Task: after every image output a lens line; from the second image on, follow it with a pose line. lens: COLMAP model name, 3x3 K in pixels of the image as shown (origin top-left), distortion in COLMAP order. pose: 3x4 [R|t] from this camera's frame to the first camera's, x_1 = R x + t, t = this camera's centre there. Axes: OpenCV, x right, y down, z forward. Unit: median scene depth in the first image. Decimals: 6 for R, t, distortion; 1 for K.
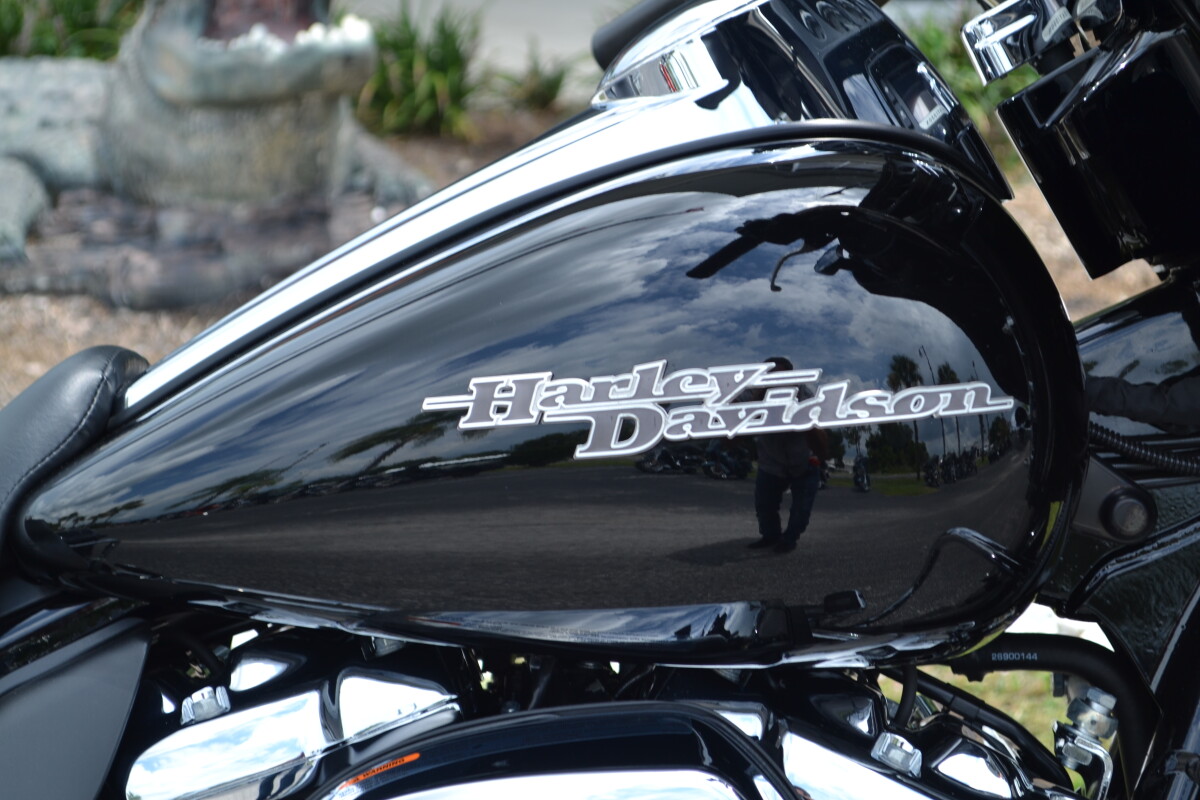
lens RADIAL K [[2827.4, 0, 600.0], [0, 2827.4, 400.0], [0, 0, 1]] dist [-0.179816, 1.371357]
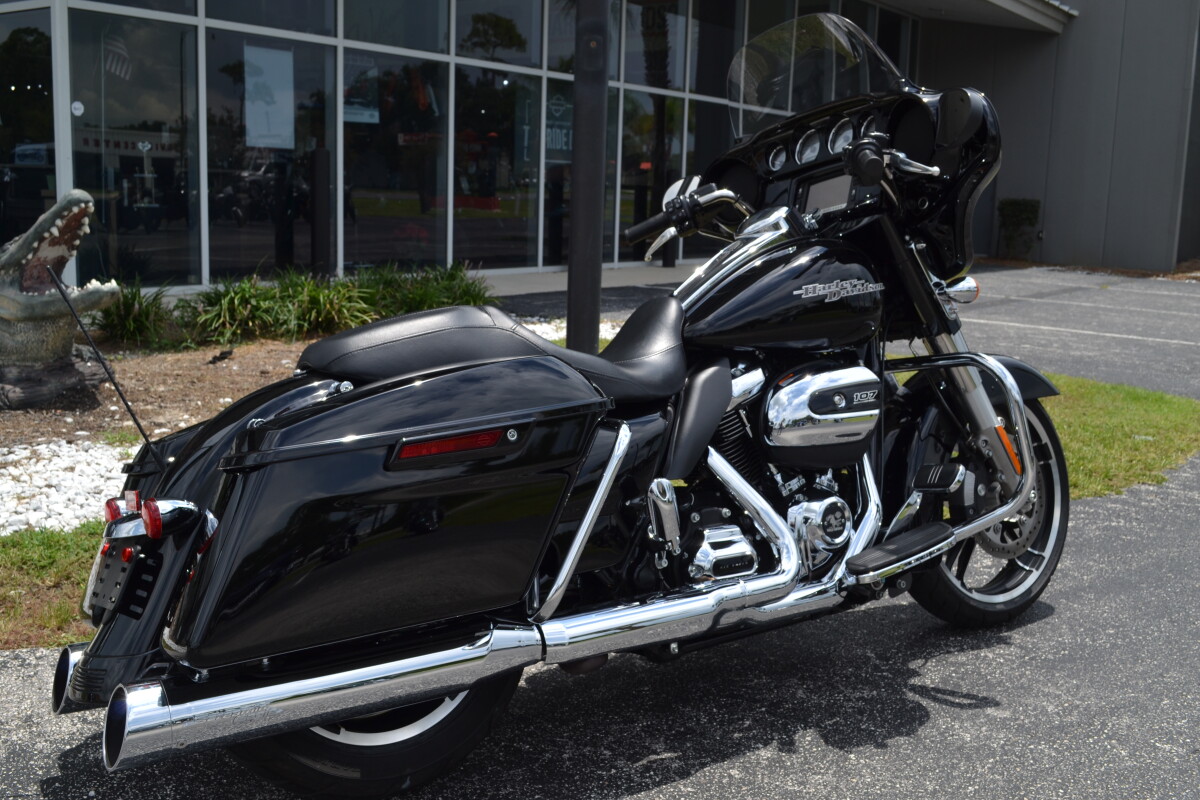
lens RADIAL K [[1253.2, 0, 600.0], [0, 1253.2, 400.0], [0, 0, 1]] dist [0.000119, -0.007967]
pose [[0.813311, -0.083652, 0.575785, -1.417008], [0.120288, 0.992405, -0.025731, 0.177441], [-0.569260, 0.090187, 0.817196, -0.434211]]
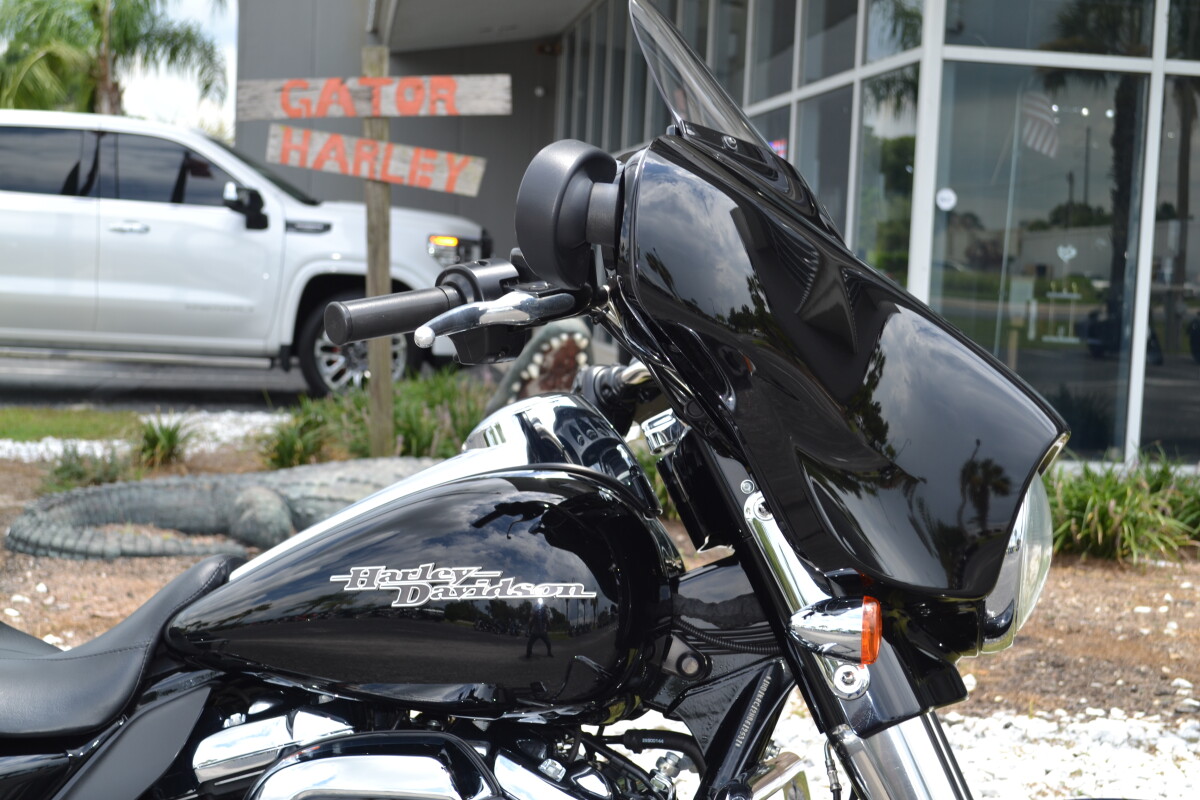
lens RADIAL K [[1865.0, 0, 600.0], [0, 1865.0, 400.0], [0, 0, 1]] dist [0.008925, -0.013377]
pose [[0.986599, 0.049499, -0.155472, 0.338624], [-0.074863, 0.983982, -0.161788, 0.078551], [0.144973, 0.171259, 0.974502, -0.368455]]
